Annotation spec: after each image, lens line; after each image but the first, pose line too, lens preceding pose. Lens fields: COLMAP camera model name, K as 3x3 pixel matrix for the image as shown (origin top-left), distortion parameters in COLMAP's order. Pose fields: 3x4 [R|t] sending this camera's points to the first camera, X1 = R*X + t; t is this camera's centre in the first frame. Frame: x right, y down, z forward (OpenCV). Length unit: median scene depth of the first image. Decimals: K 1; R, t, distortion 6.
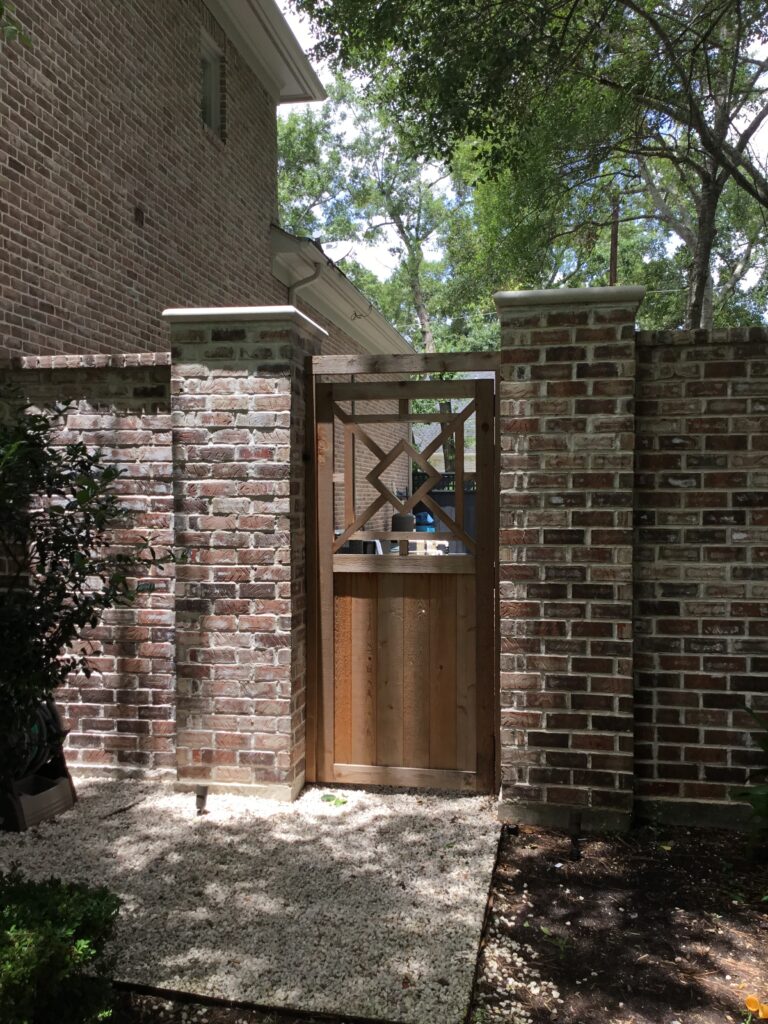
lens RADIAL K [[921.9, 0, 384.0], [0, 921.9, 512.0], [0, 0, 1]] dist [0.149797, -0.212174]
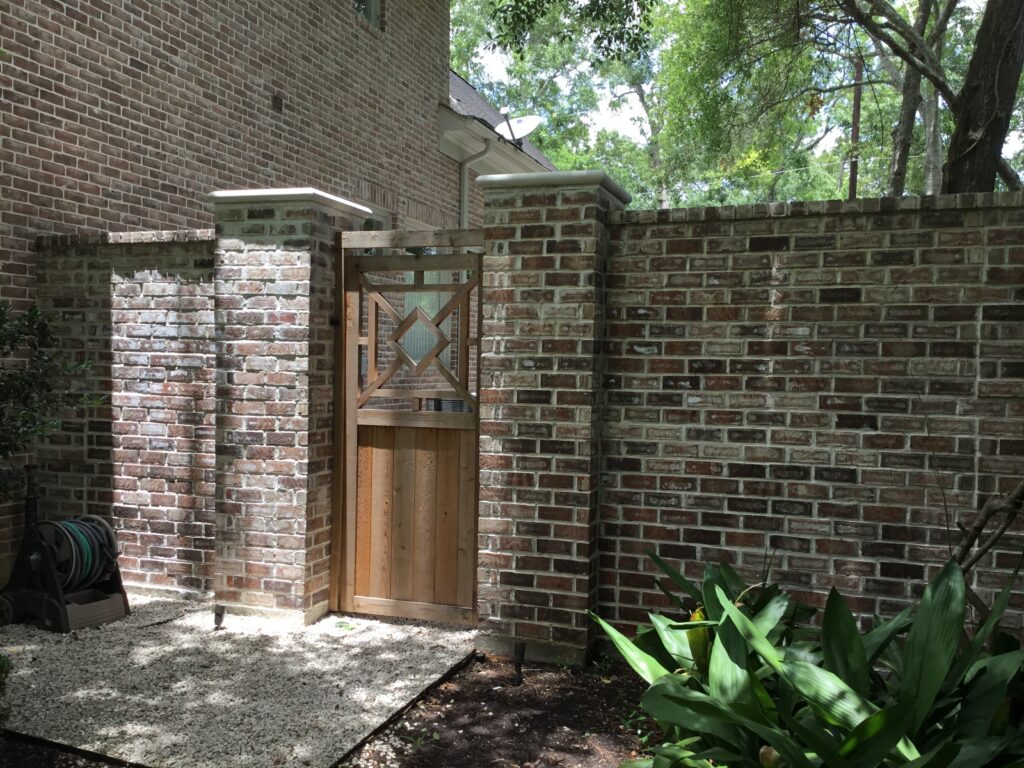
lens RADIAL K [[921.9, 0, 514.5], [0, 921.9, 381.3], [0, 0, 1]] dist [0.149797, -0.212174]
pose [[0.989238, 0.021111, -0.144786, 0.310999], [-0.020938, 0.999777, 0.002718, 0.005370], [0.144811, 0.000343, 0.989459, -0.087231]]
